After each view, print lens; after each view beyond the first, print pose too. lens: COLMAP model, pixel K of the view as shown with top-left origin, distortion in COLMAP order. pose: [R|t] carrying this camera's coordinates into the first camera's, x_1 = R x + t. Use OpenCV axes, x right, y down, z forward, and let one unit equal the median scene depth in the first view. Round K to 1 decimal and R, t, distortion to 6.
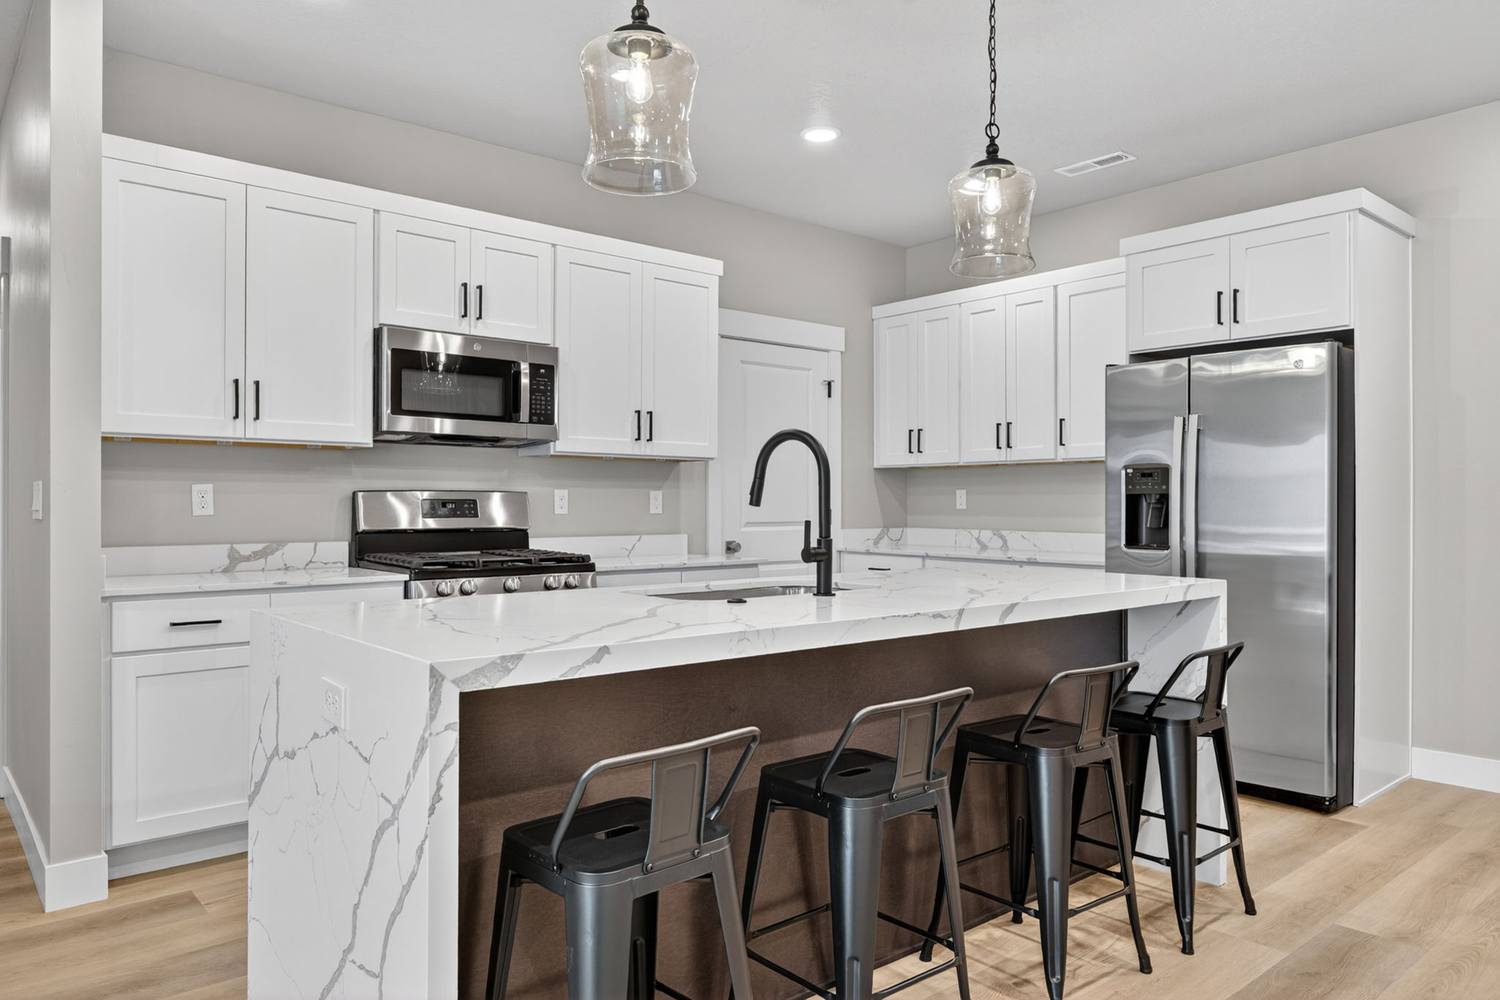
lens RADIAL K [[1019.9, 0, 718.6], [0, 1019.9, 501.5], [0, 0, 1]] dist [-0.001360, 0.003632]
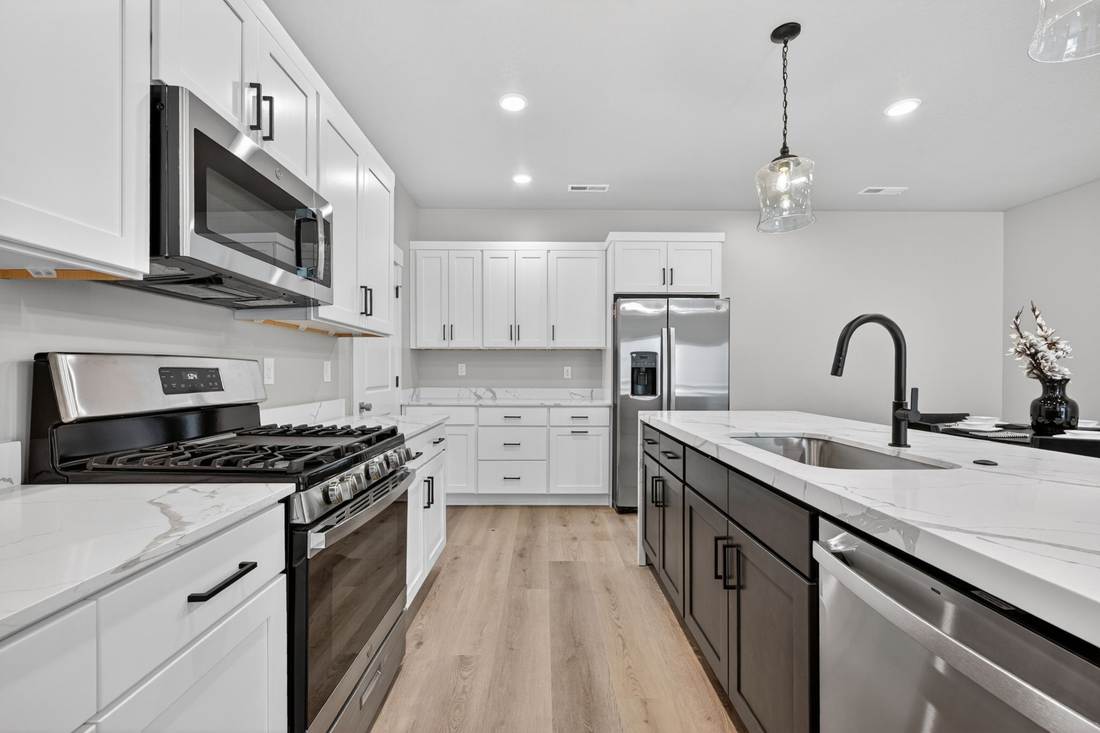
lens RADIAL K [[462.7, 0, 547.8], [0, 462.7, 376.8], [0, 0, 1]] dist [-0.009107, 0.000035]
pose [[0.620999, -0.009186, 0.783757, -0.370282], [-0.001502, 0.999916, 0.012910, -0.000493], [-0.783810, -0.009194, 0.620933, 0.592120]]
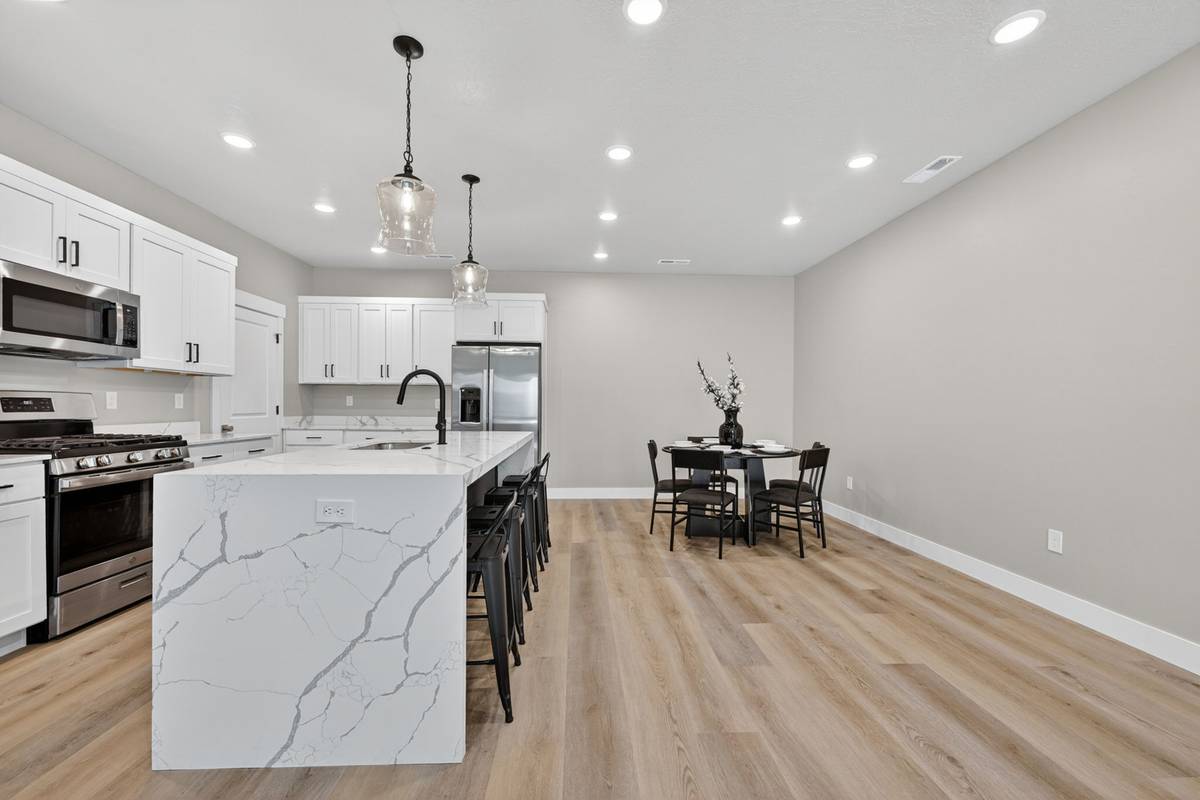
lens RADIAL K [[491.8, 0, 600.2], [0, 491.8, 406.1], [0, 0, 1]] dist [0.011541, -0.001373]
pose [[0.599698, 0.000991, 0.800225, -0.337047], [-0.007072, 0.999967, 0.004062, 0.000733], [-0.800195, -0.008096, 0.599686, 0.038367]]
